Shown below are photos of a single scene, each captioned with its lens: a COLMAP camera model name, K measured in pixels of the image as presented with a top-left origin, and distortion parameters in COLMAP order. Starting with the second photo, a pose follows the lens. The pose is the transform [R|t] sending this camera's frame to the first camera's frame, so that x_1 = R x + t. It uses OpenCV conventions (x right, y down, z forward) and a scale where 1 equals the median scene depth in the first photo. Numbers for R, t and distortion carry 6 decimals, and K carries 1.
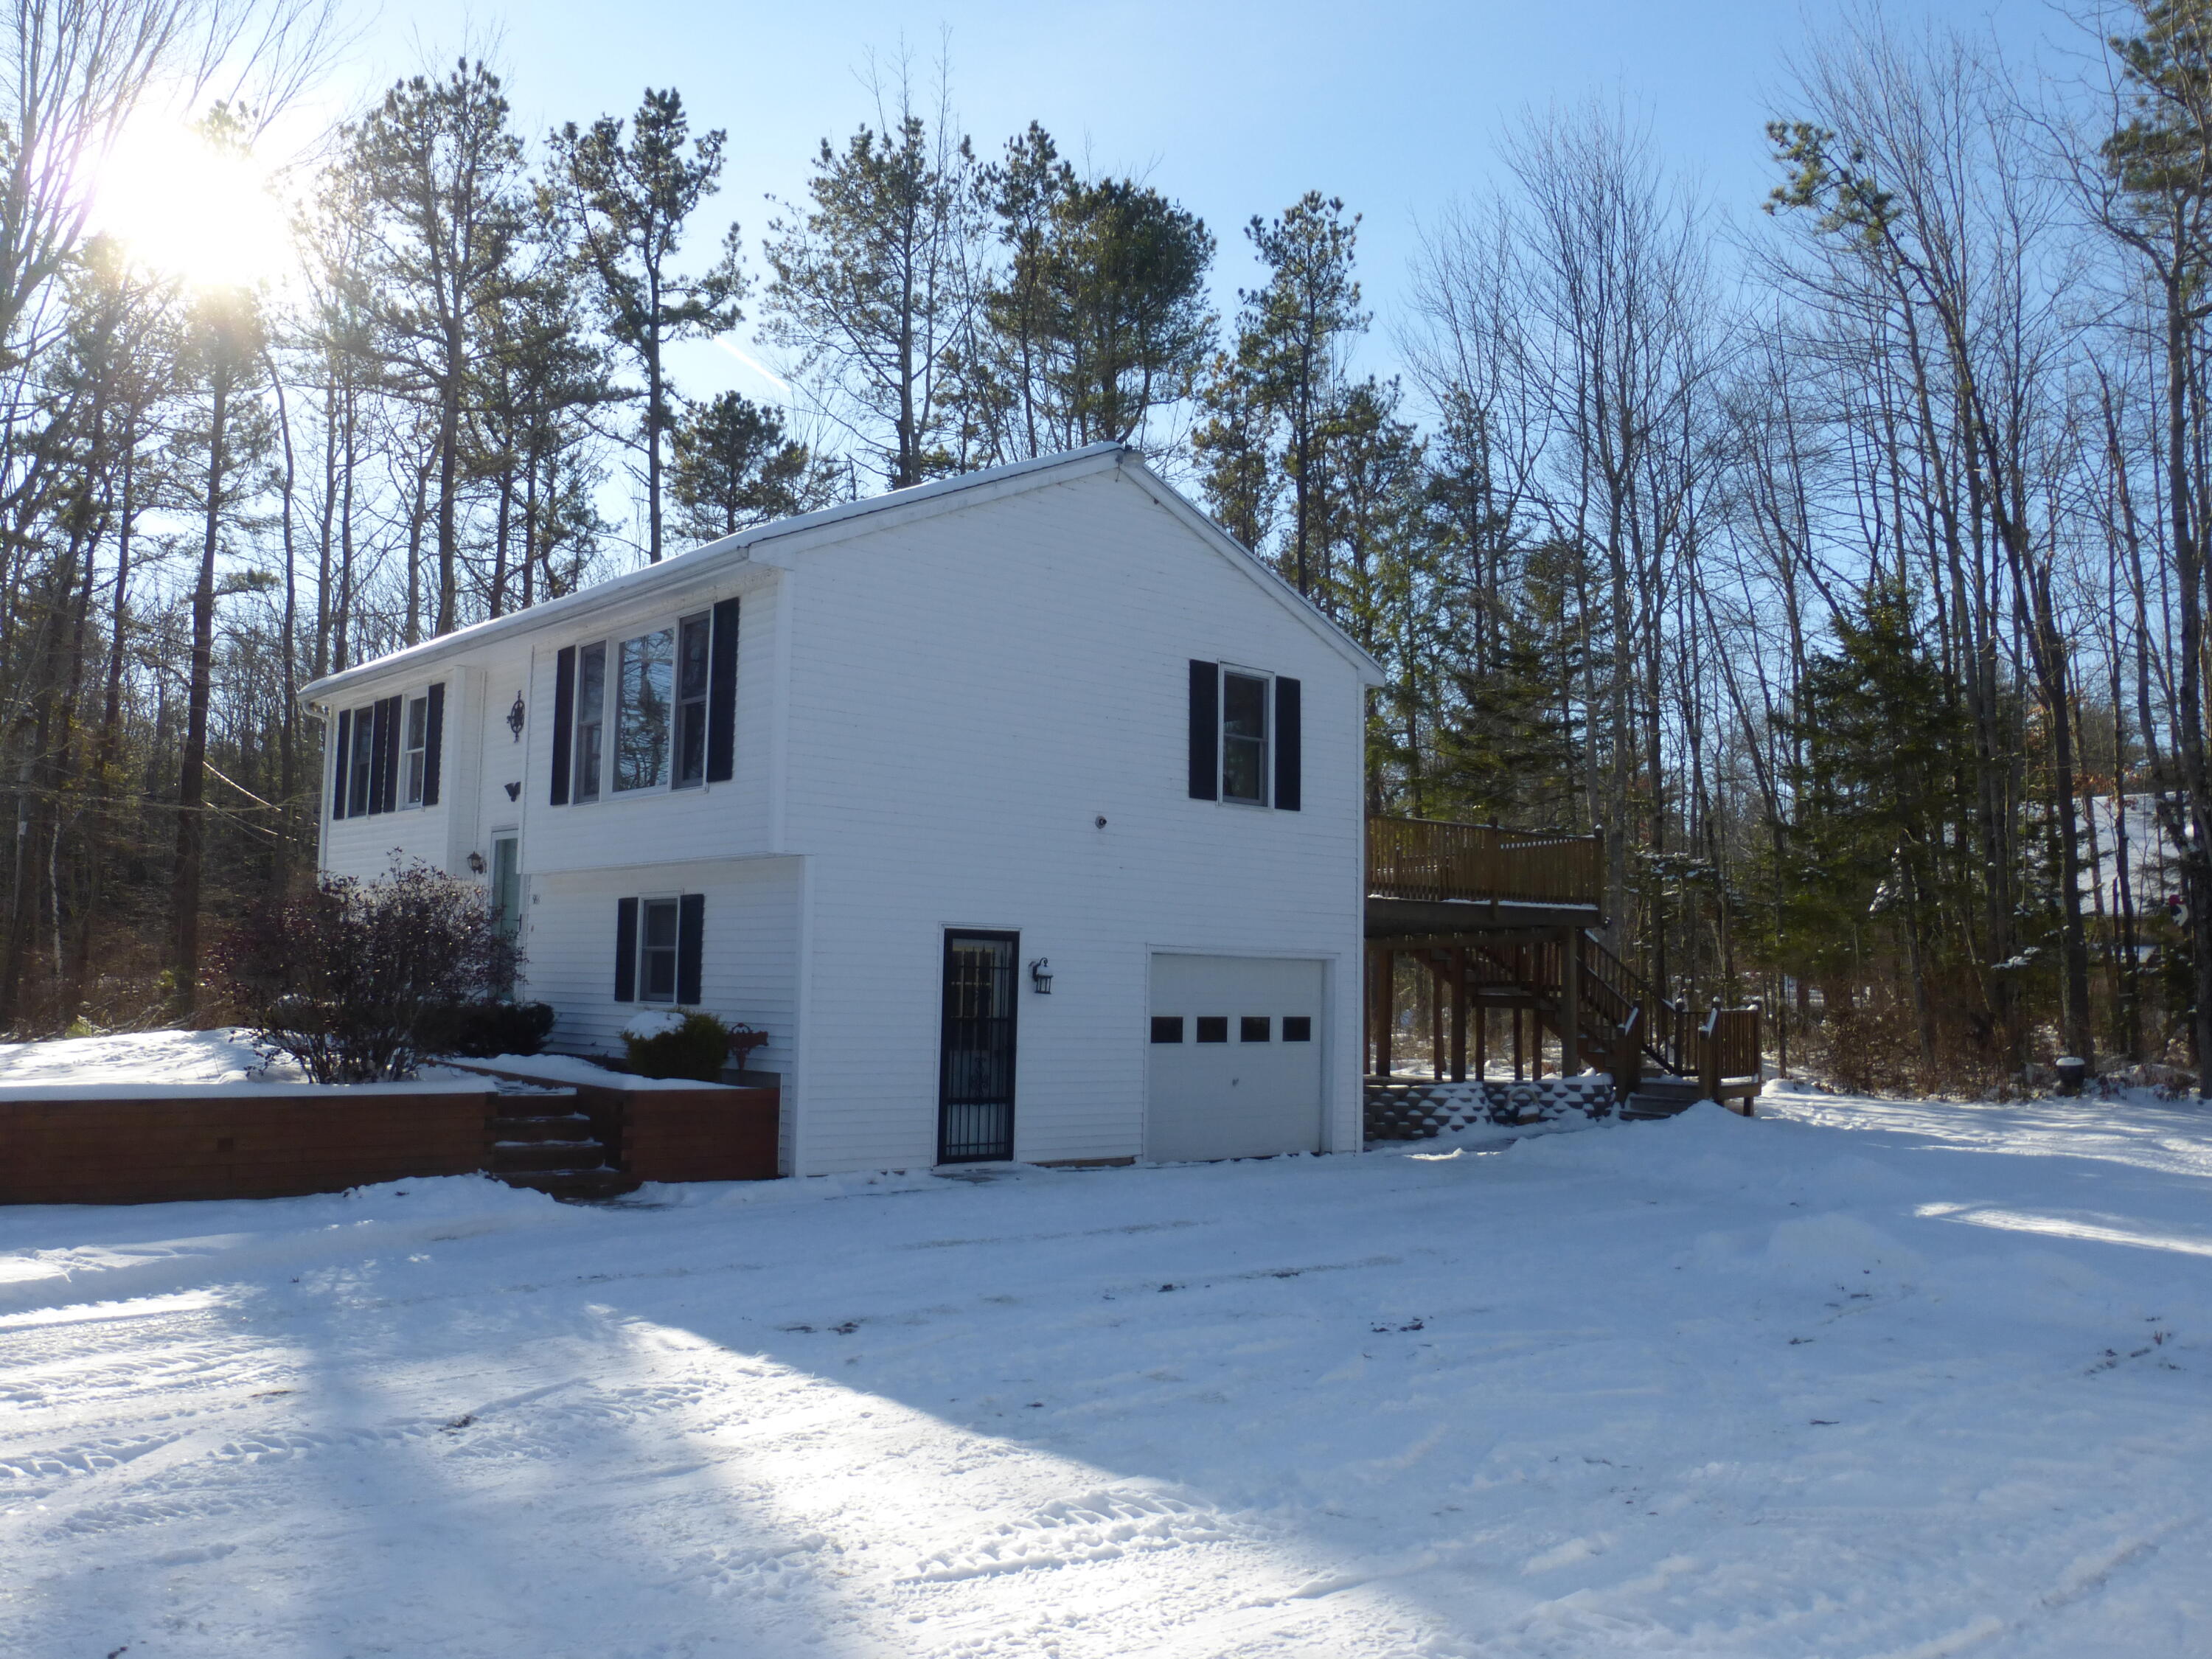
lens RADIAL K [[1735.6, 0, 1064.3], [0, 1735.6, 894.0], [0, 0, 1]] dist [-0.030330, -0.002794]
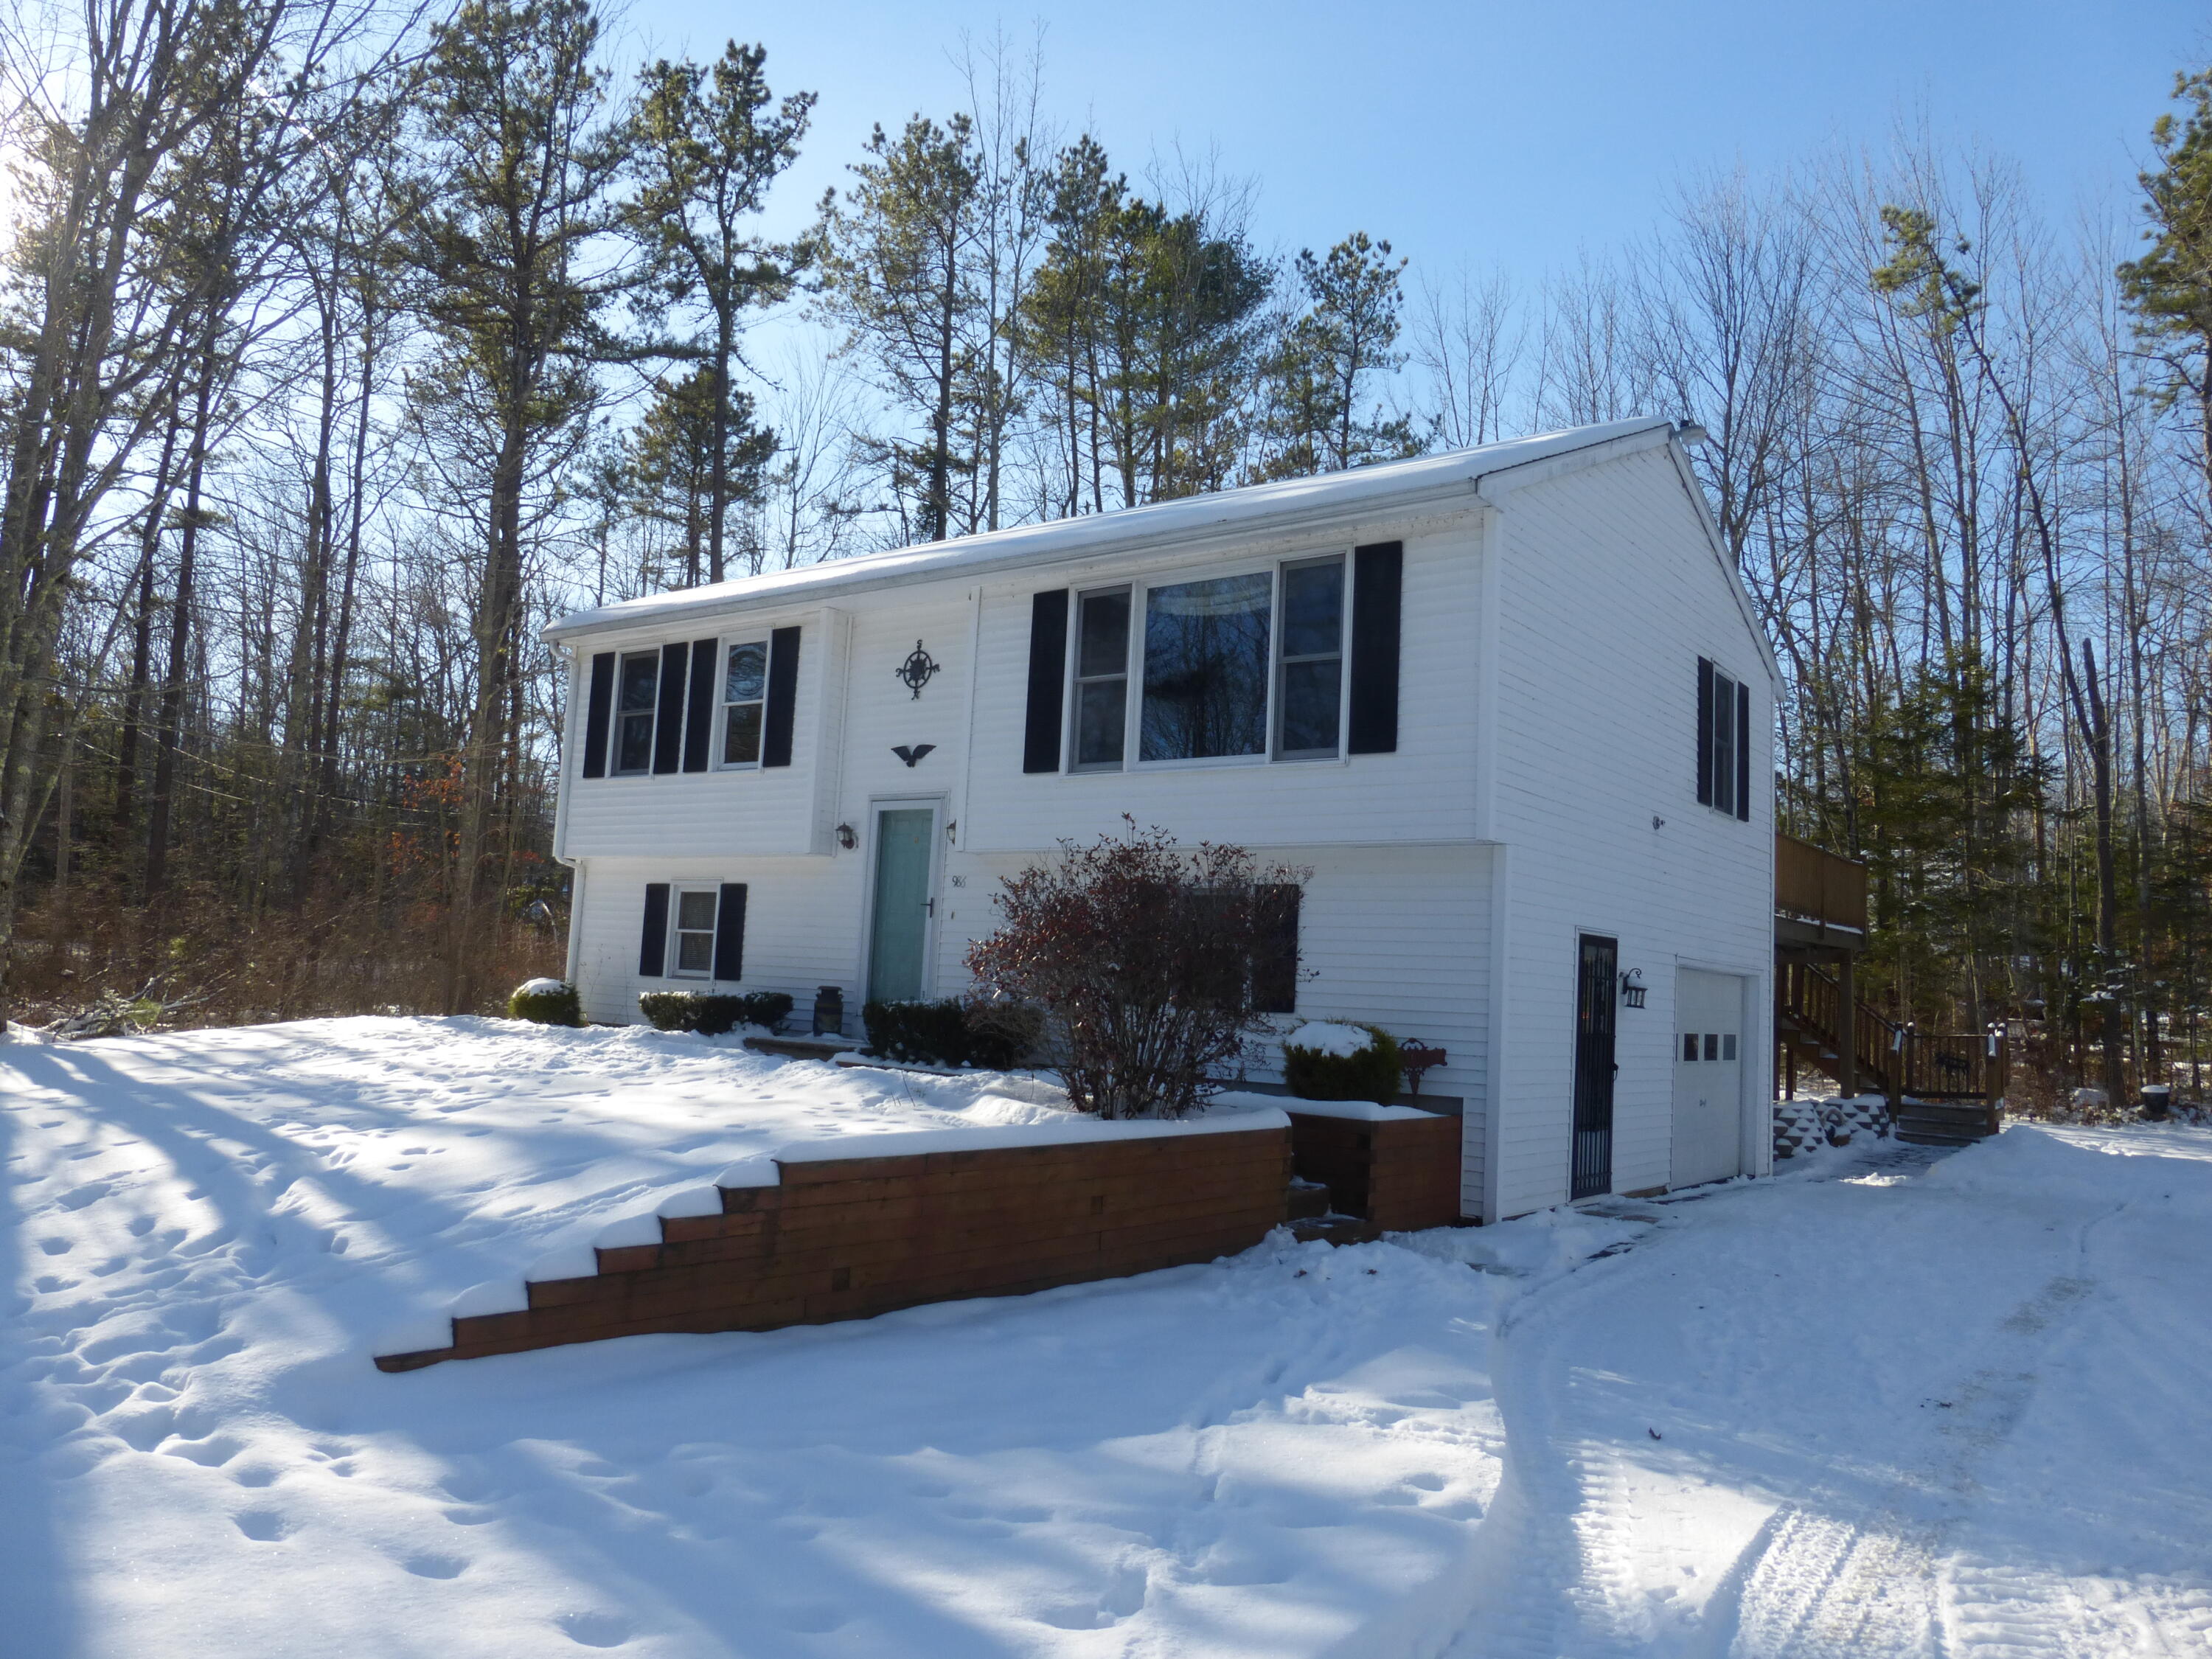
lens RADIAL K [[1599.9, 0, 1109.8], [0, 1599.9, 818.4], [0, 0, 1]] dist [0.004752, -0.007589]
pose [[0.978030, 0.045008, 0.203546, -0.196320], [-0.034555, 0.997909, -0.054619, 0.006054], [-0.205579, 0.046386, 0.977541, 0.104123]]
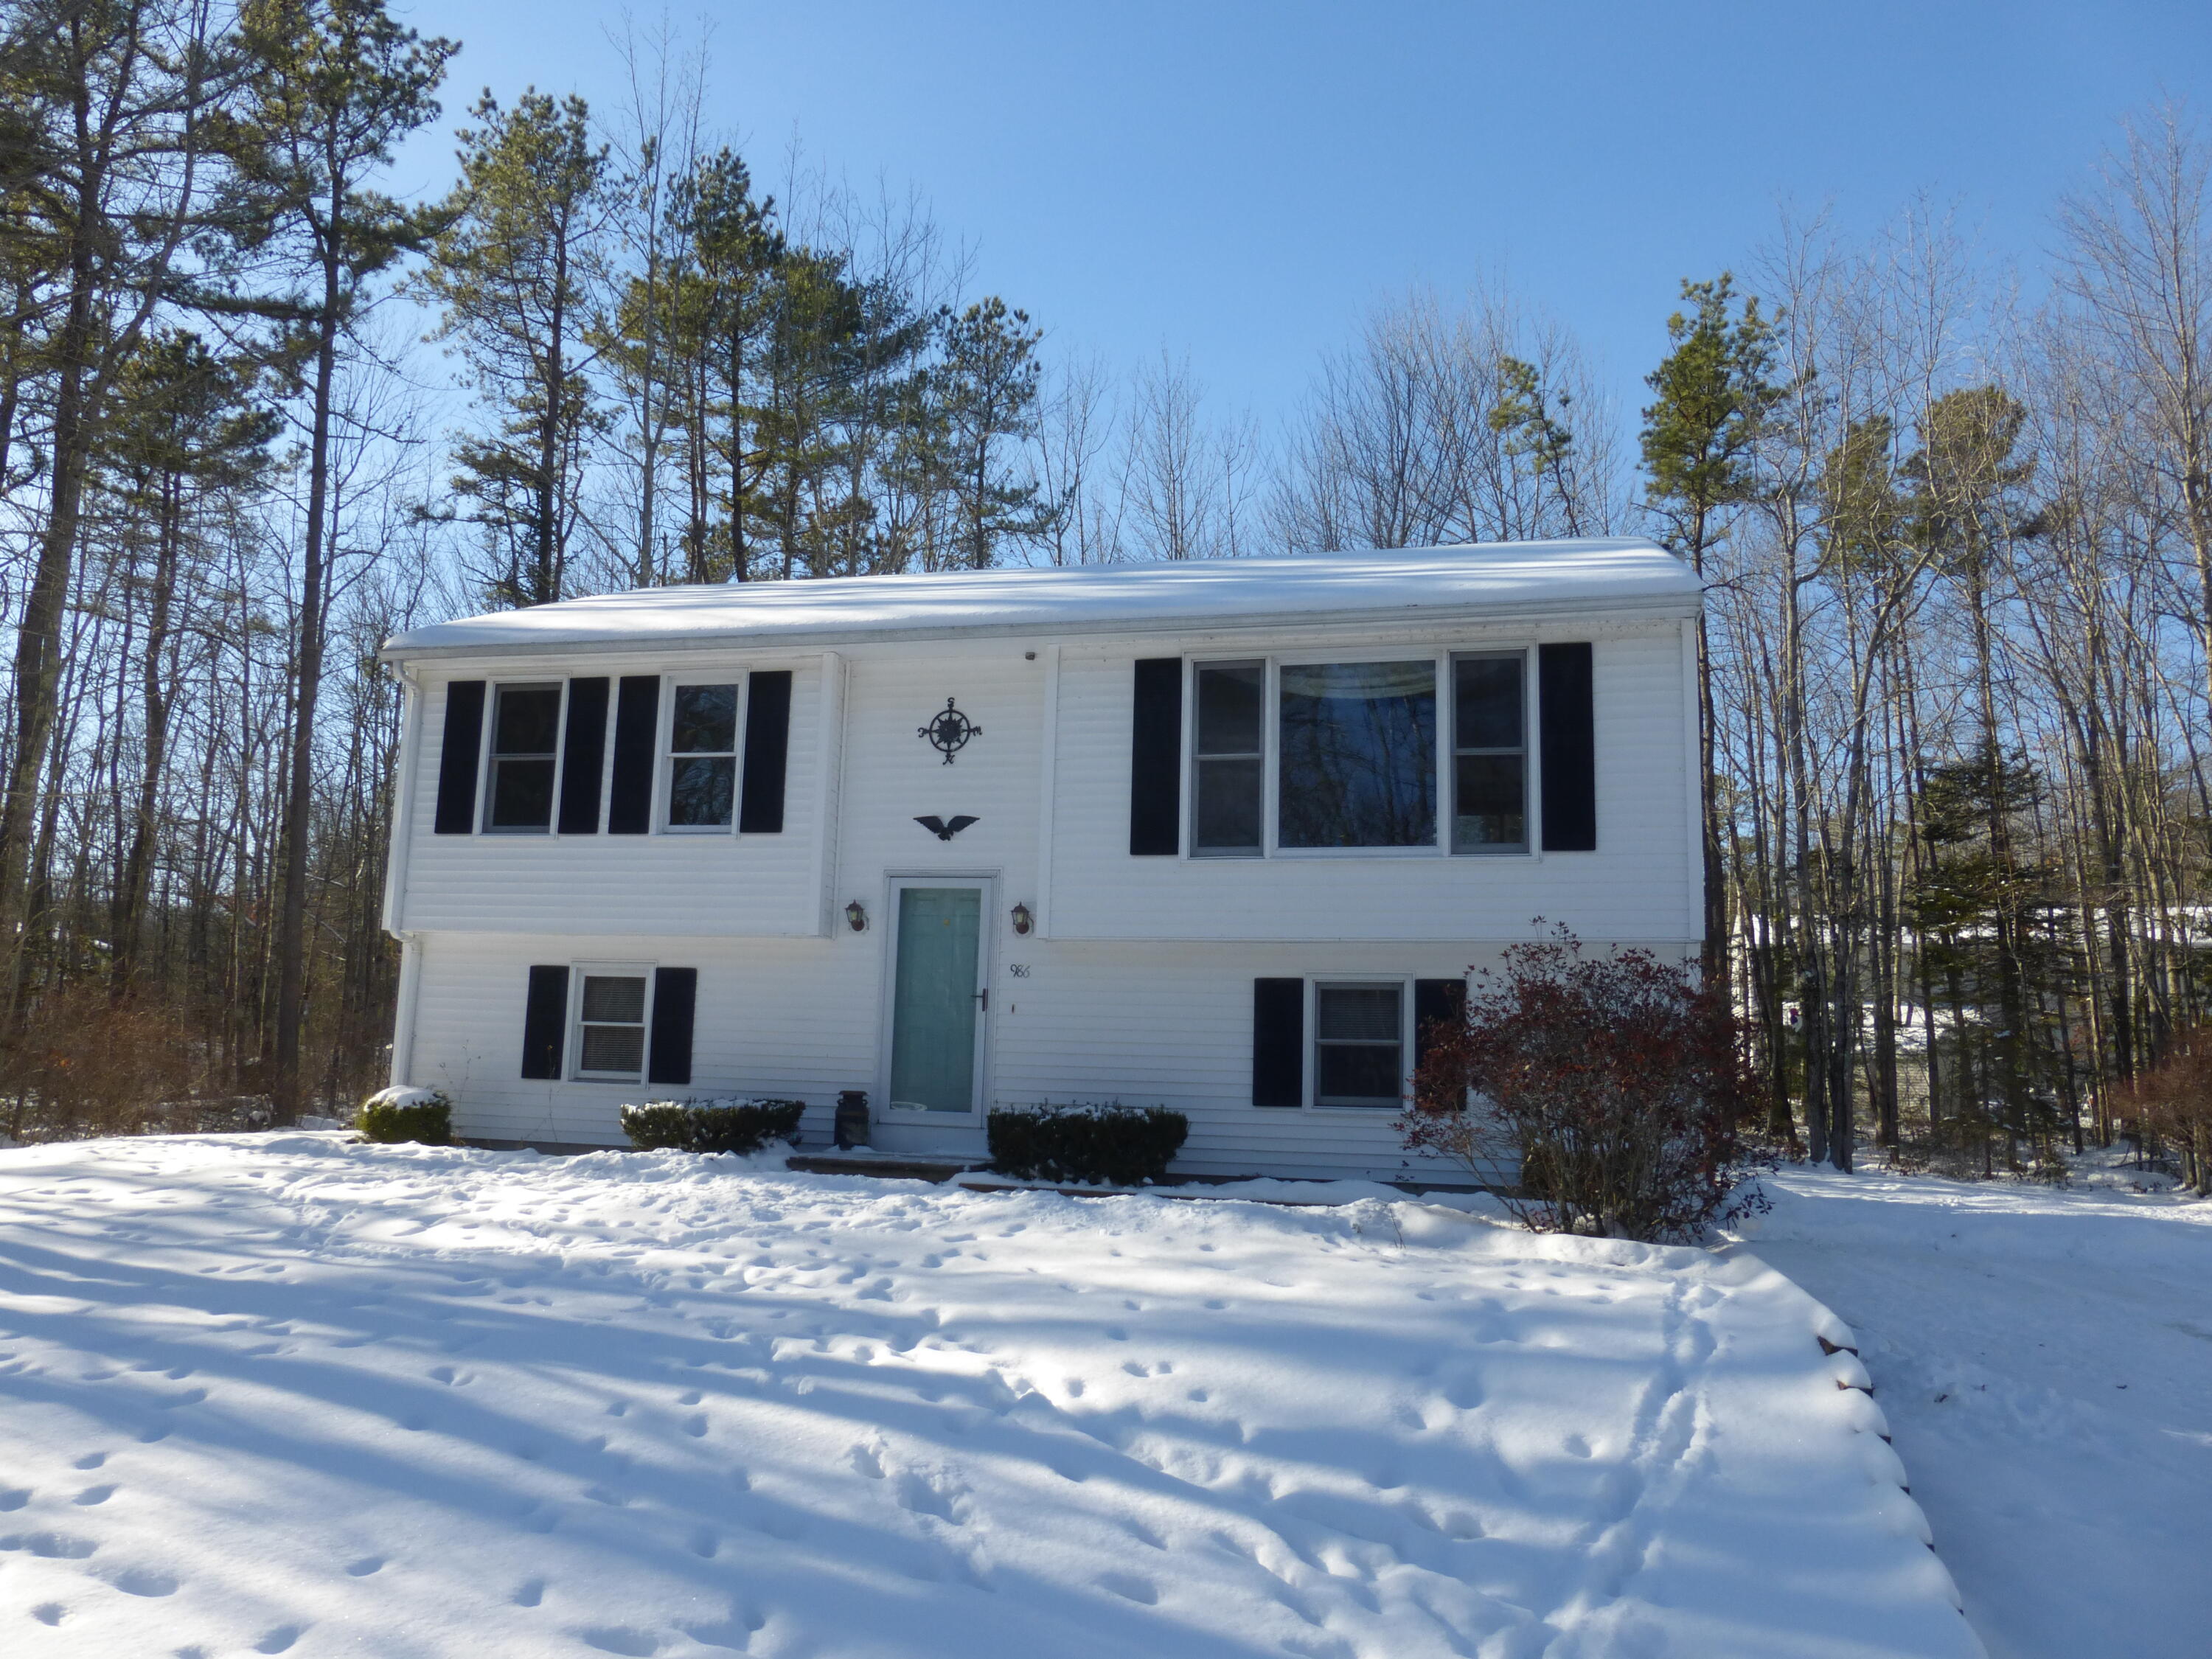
lens RADIAL K [[1588.7, 0, 1108.9], [0, 1588.7, 826.8], [0, 0, 1]] dist [-0.001655, -0.000542]
pose [[0.821687, 0.082237, 0.563975, -0.336041], [-0.035188, 0.994967, -0.093817, 0.001884], [-0.568851, 0.057243, 0.820446, 0.196199]]
